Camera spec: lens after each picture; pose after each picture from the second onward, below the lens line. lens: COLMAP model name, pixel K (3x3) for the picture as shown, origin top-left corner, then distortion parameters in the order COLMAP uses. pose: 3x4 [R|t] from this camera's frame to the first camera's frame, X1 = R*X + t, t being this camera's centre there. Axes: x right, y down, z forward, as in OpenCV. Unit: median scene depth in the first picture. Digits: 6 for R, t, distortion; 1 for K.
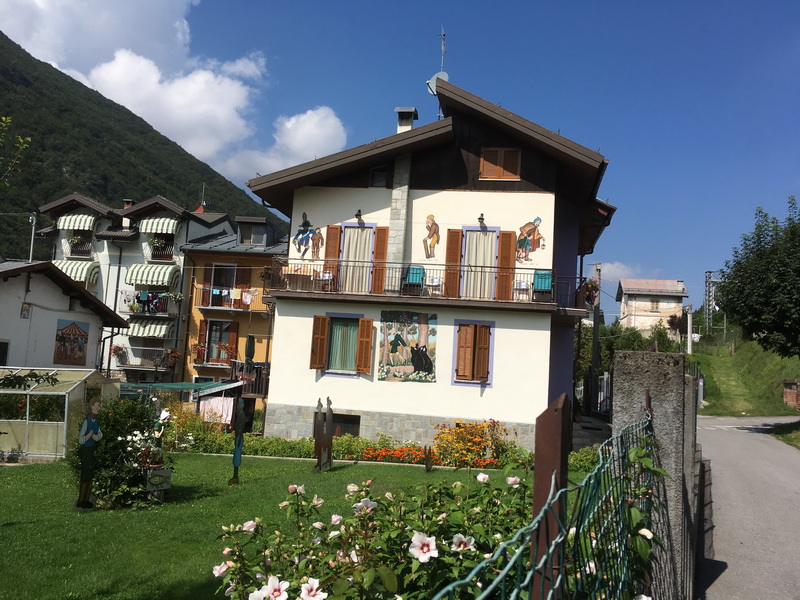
lens RADIAL K [[685.6, 0, 400.0], [0, 685.6, 300.0], [0, 0, 1]] dist [0.091287, -0.135798]
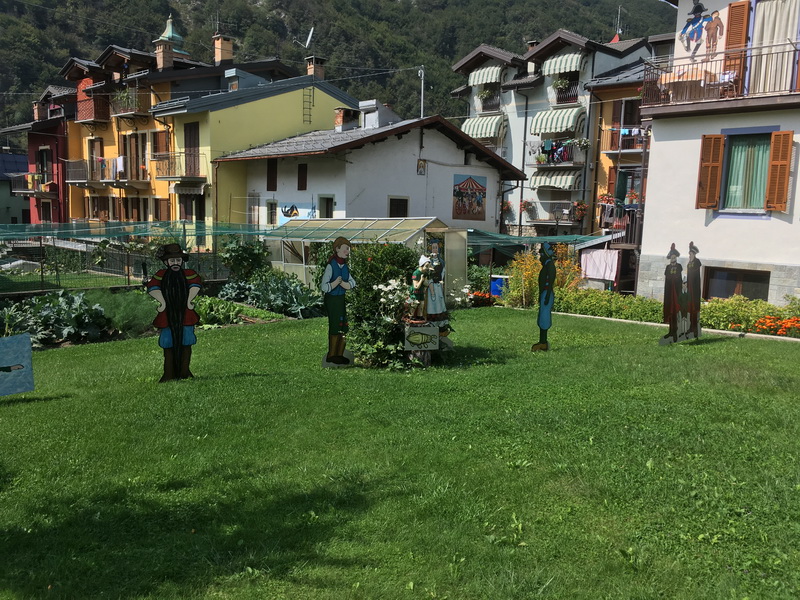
lens RADIAL K [[685.6, 0, 400.0], [0, 685.6, 300.0], [0, 0, 1]] dist [0.091287, -0.135798]
pose [[0.800106, 0.035552, -0.598804, 0.037124], [0.084530, 0.981599, 0.171226, 0.022960], [0.593873, -0.187616, 0.782378, 0.112454]]
